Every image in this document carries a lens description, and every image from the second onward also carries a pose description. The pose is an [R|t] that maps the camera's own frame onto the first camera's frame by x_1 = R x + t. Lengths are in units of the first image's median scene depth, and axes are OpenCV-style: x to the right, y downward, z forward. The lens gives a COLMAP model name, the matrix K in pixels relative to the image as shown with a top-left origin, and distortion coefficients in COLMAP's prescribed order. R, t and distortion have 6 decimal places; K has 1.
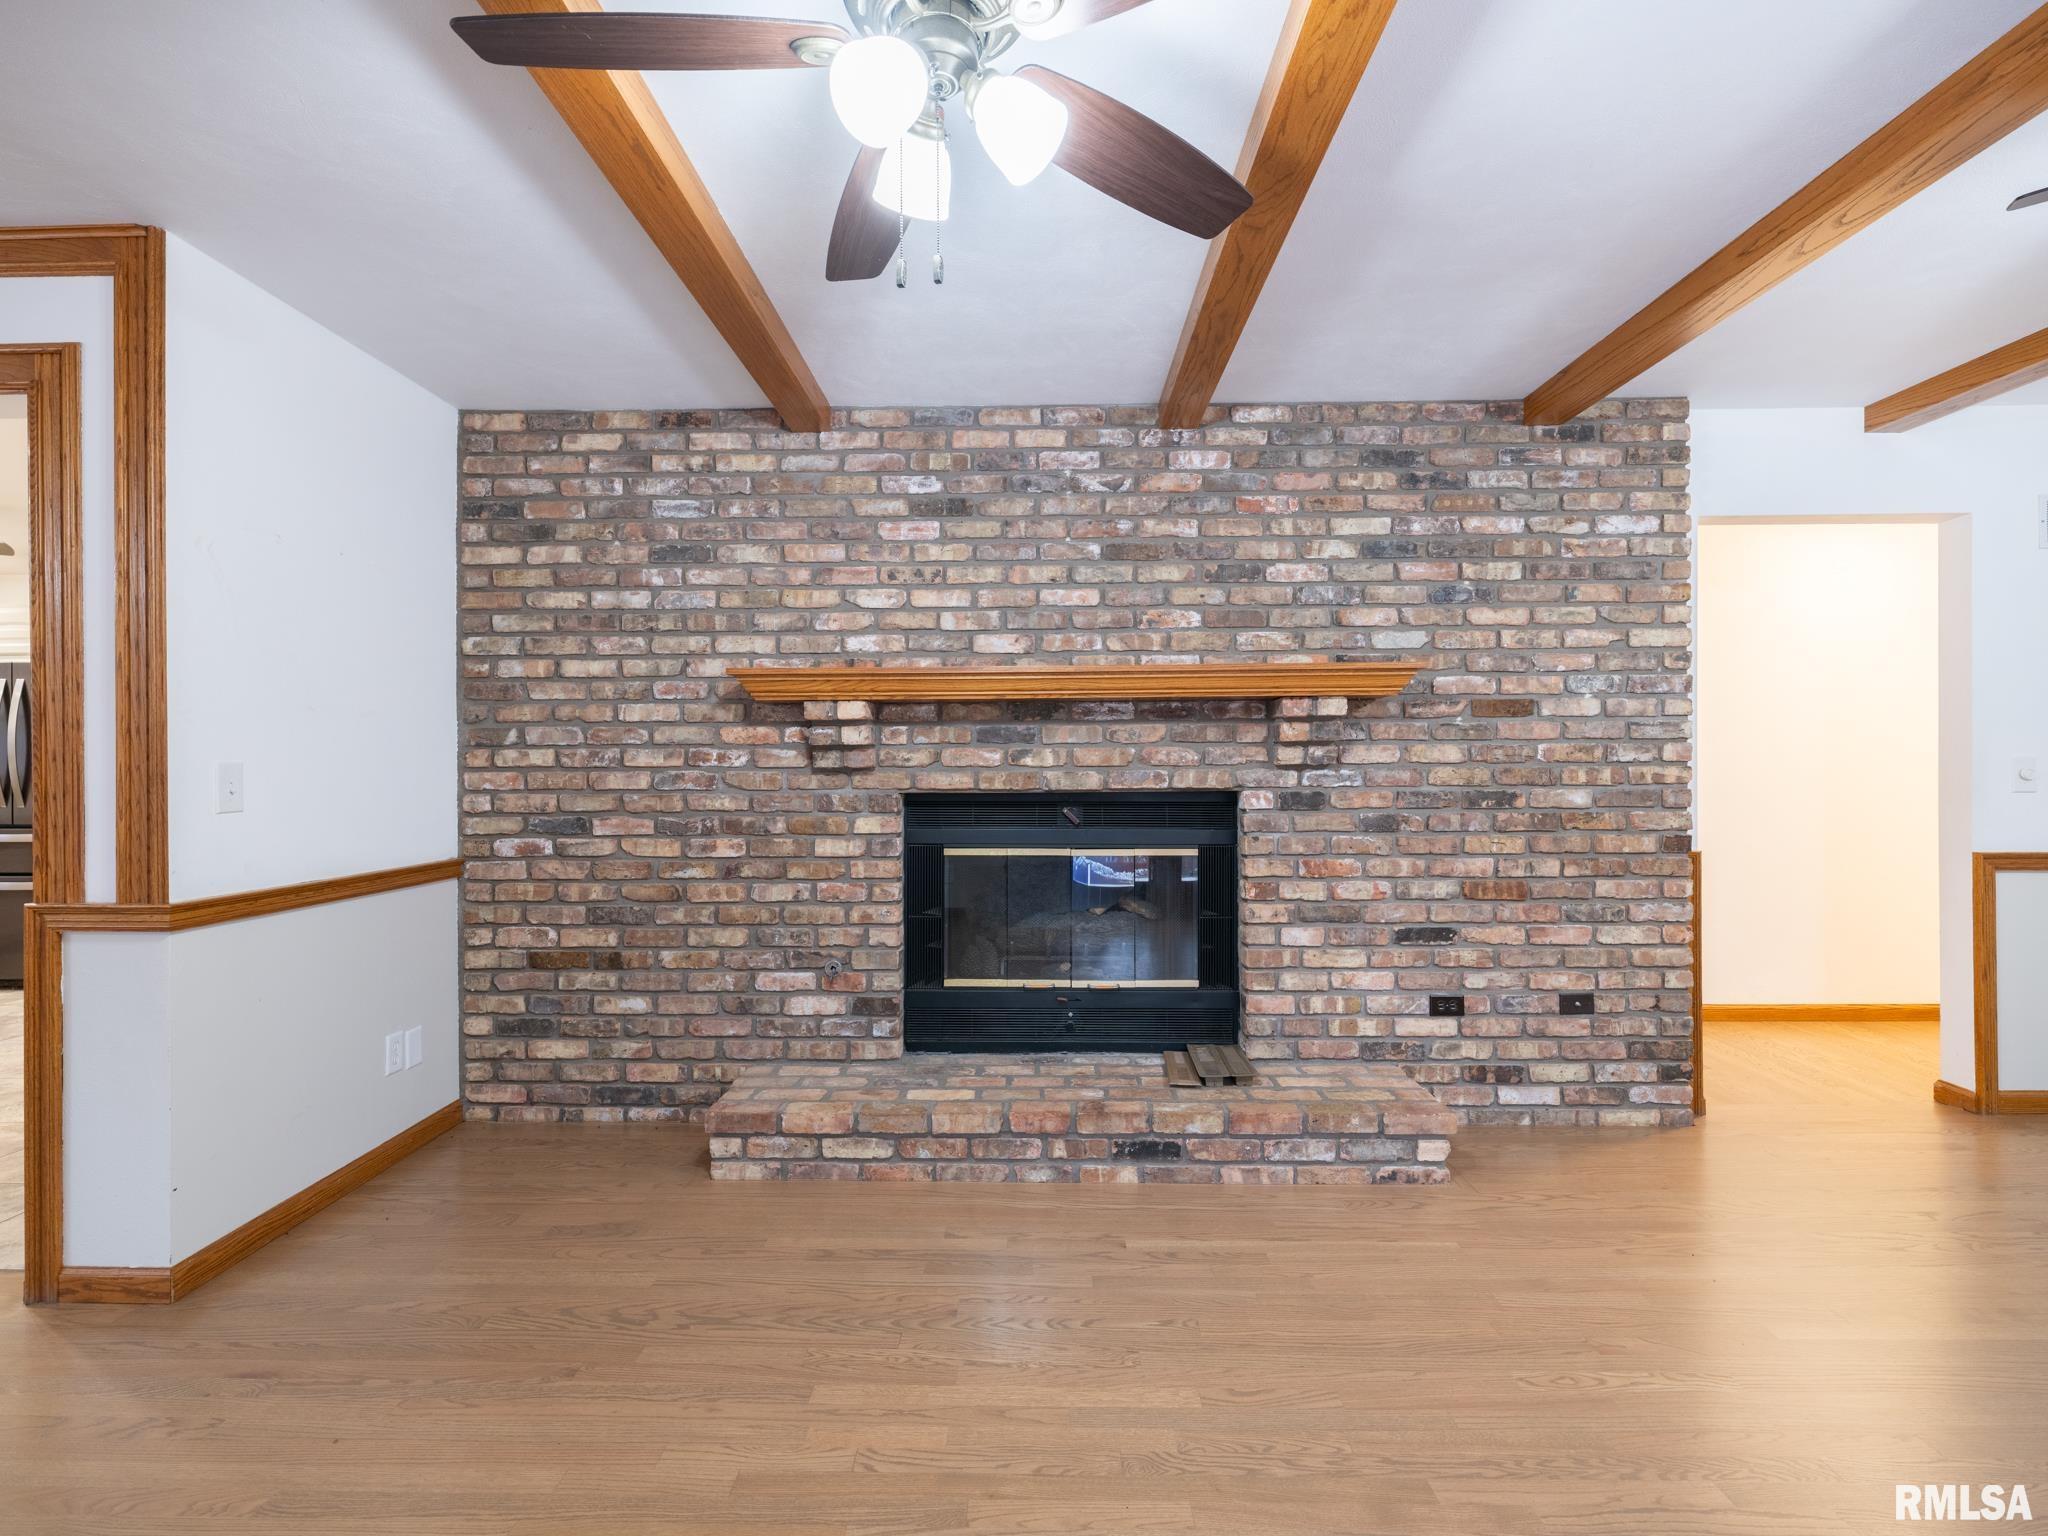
lens RADIAL K [[956.0, 0, 1015.7], [0, 956.0, 765.6], [0, 0, 1]] dist [-0.002732, 0.000346]
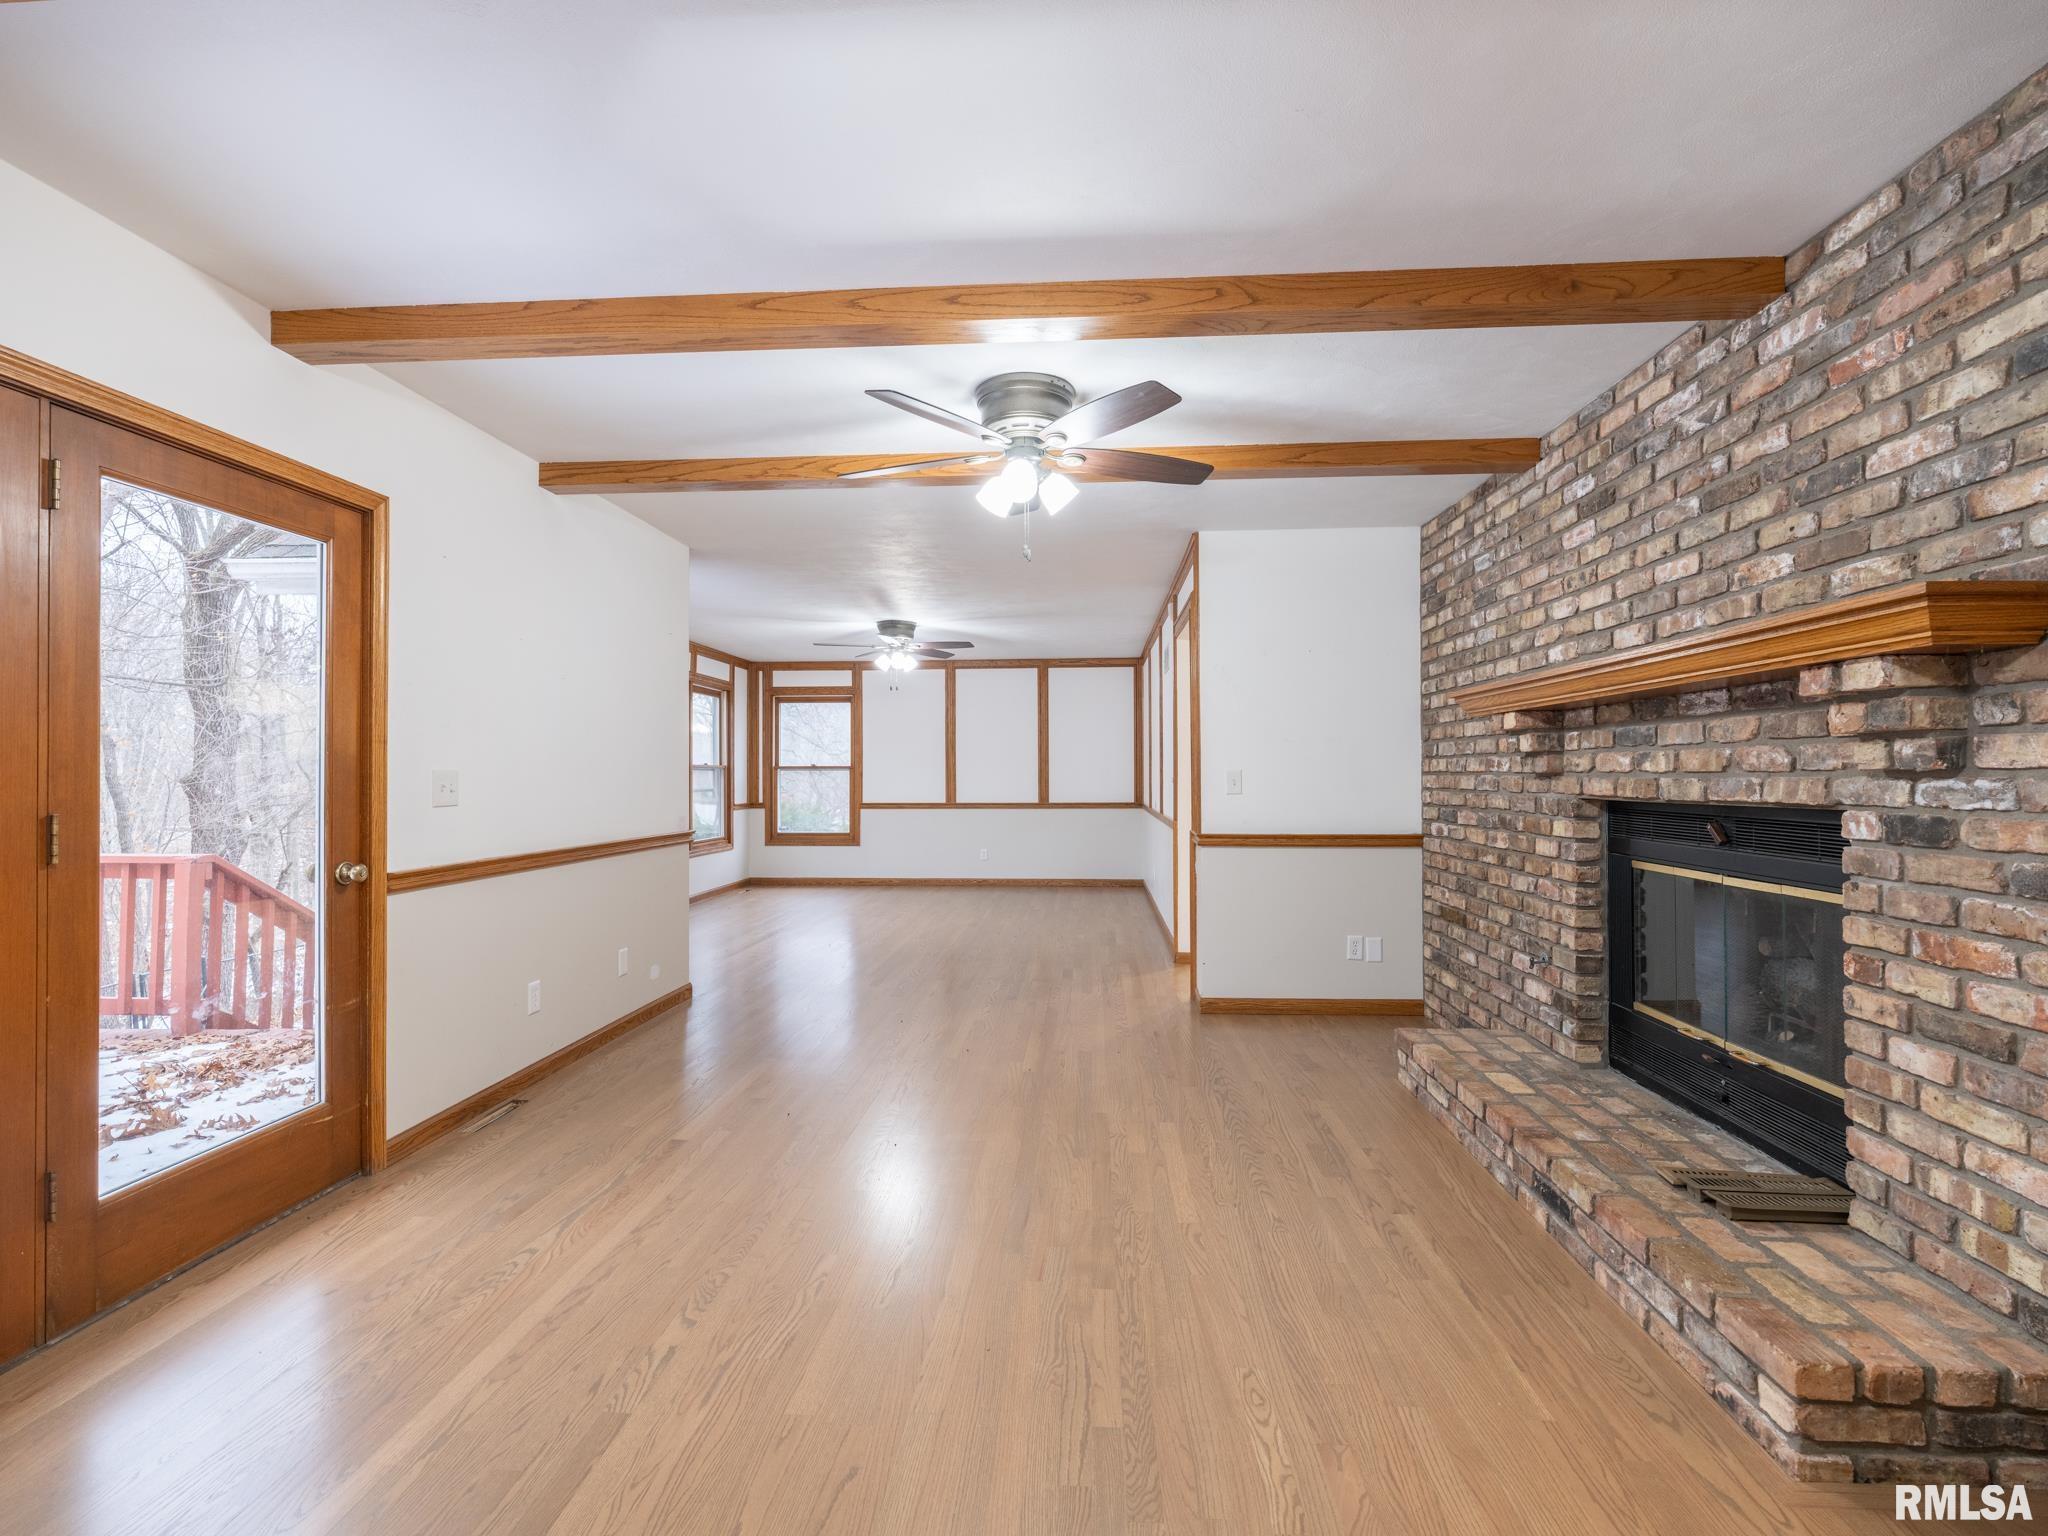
lens RADIAL K [[957.4, 0, 1018.3], [0, 957.4, 765.3], [0, 0, 1]] dist [-0.001727, 0.000819]
pose [[-0.056459, -0.004719, -0.998394, 0.925550], [0.003590, 0.999981, -0.004929, -0.003212], [0.998398, -0.003863, -0.056441, 0.475666]]
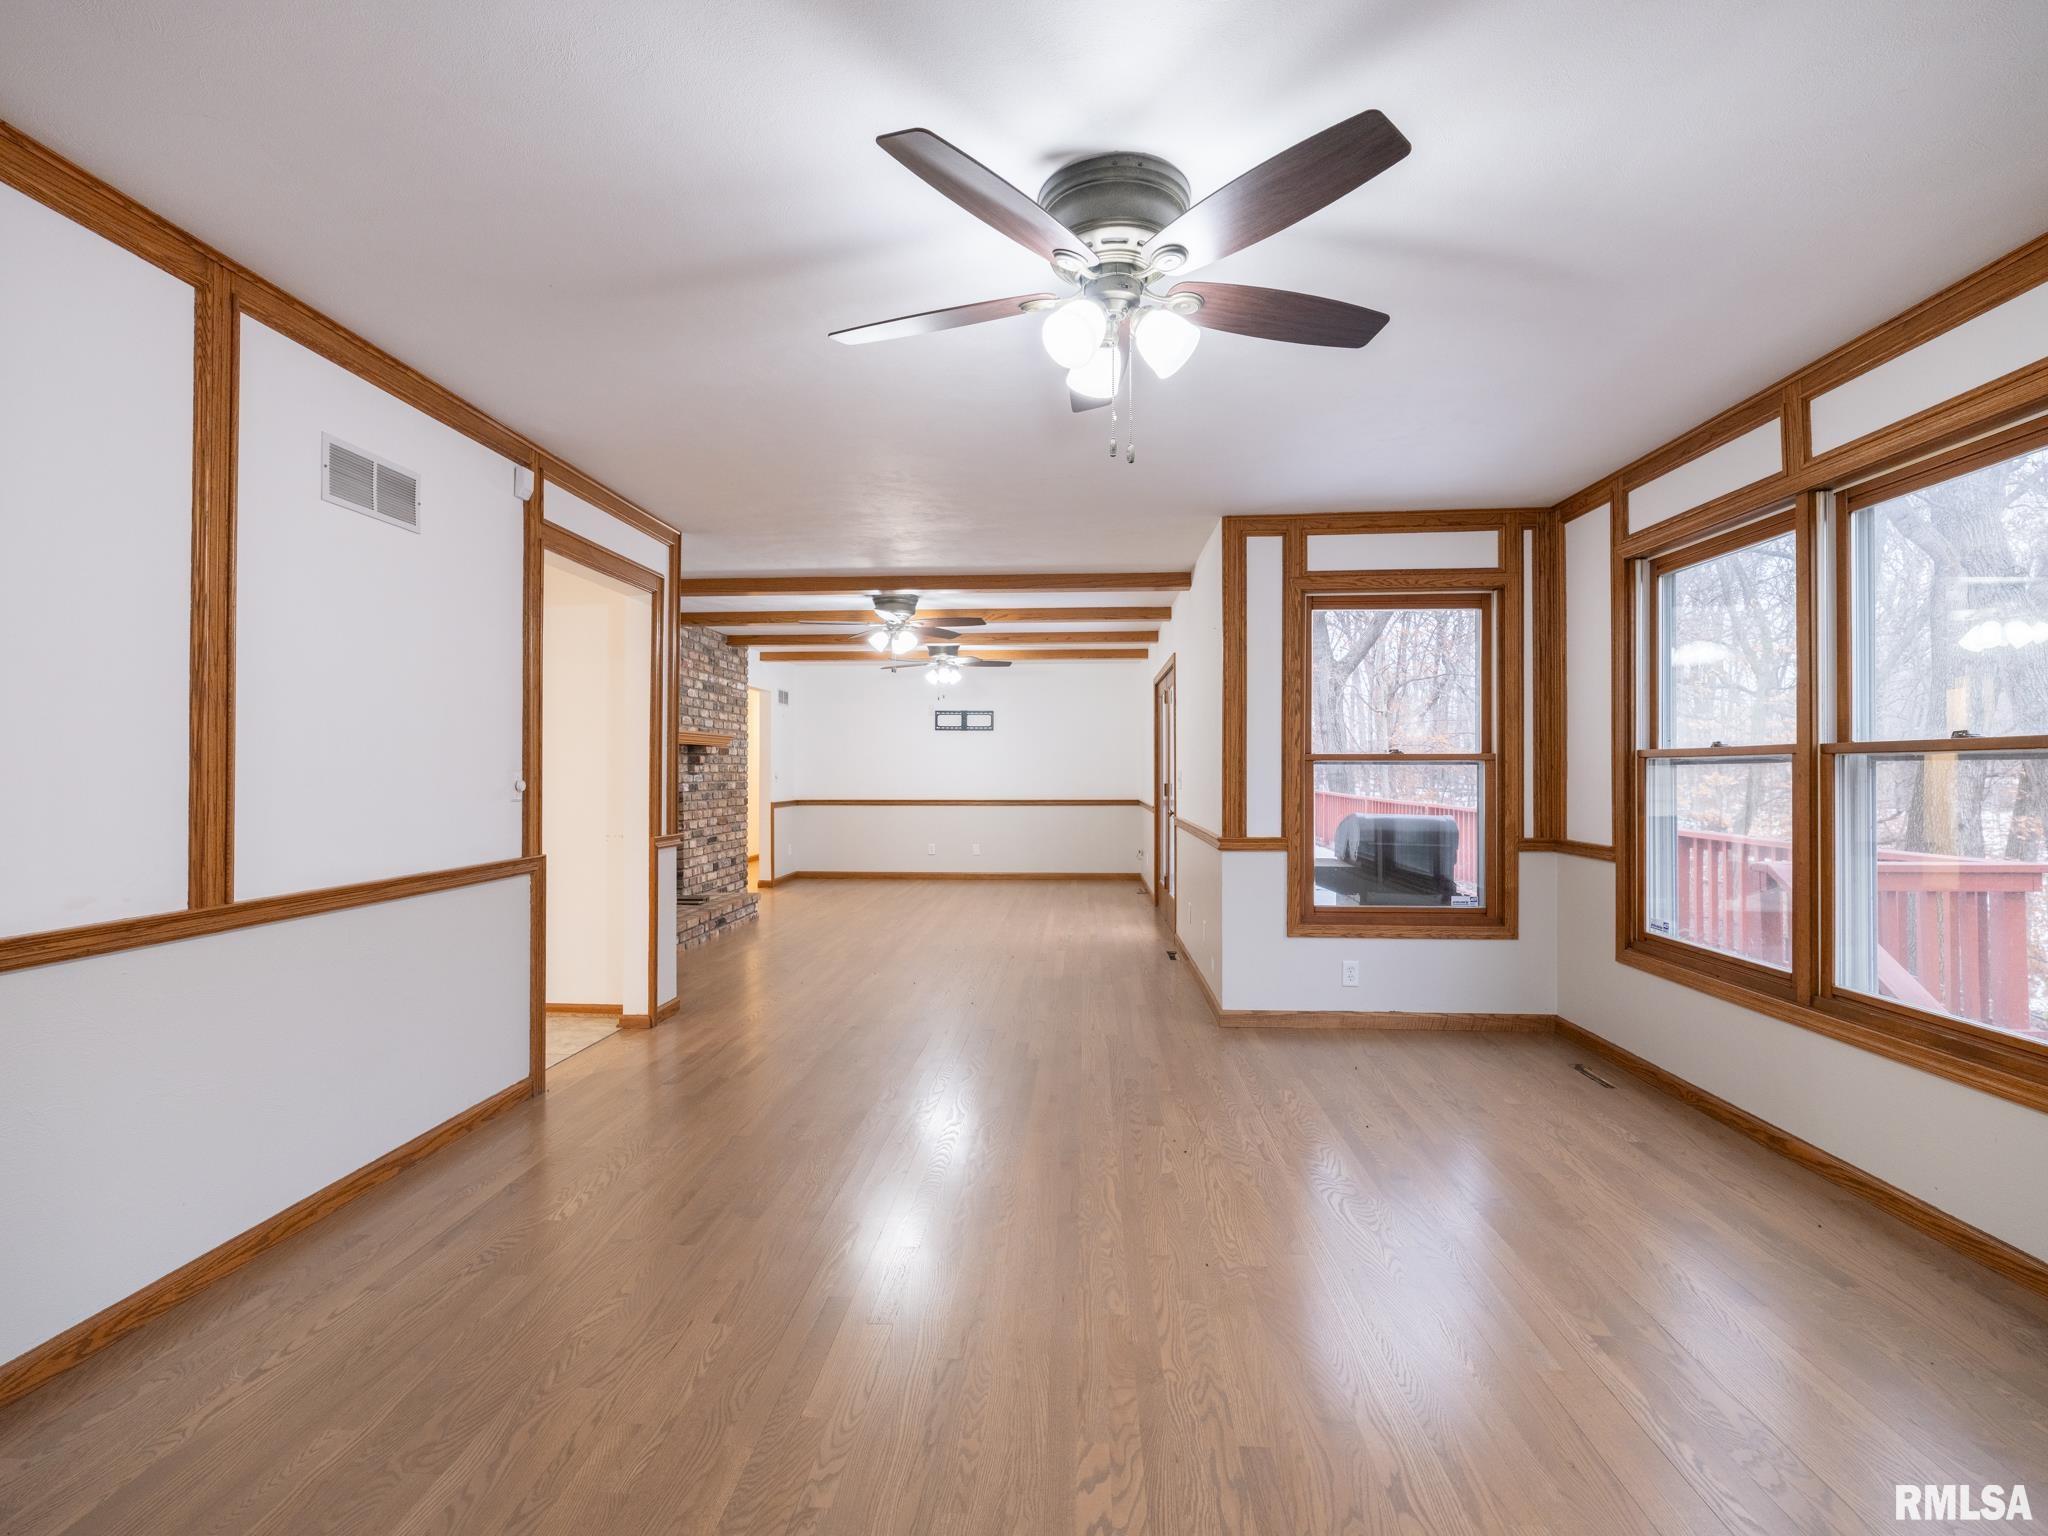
lens RADIAL K [[970.9, 0, 1015.4], [0, 970.9, 765.8], [0, 0, 1]] dist [-0.002947, 0.000514]
pose [[0.050217, 0.010768, 0.998680, -2.110200], [-0.001175, 0.999942, -0.010723, 0.006792], [-0.998738, -0.000635, 0.050226, 0.063607]]
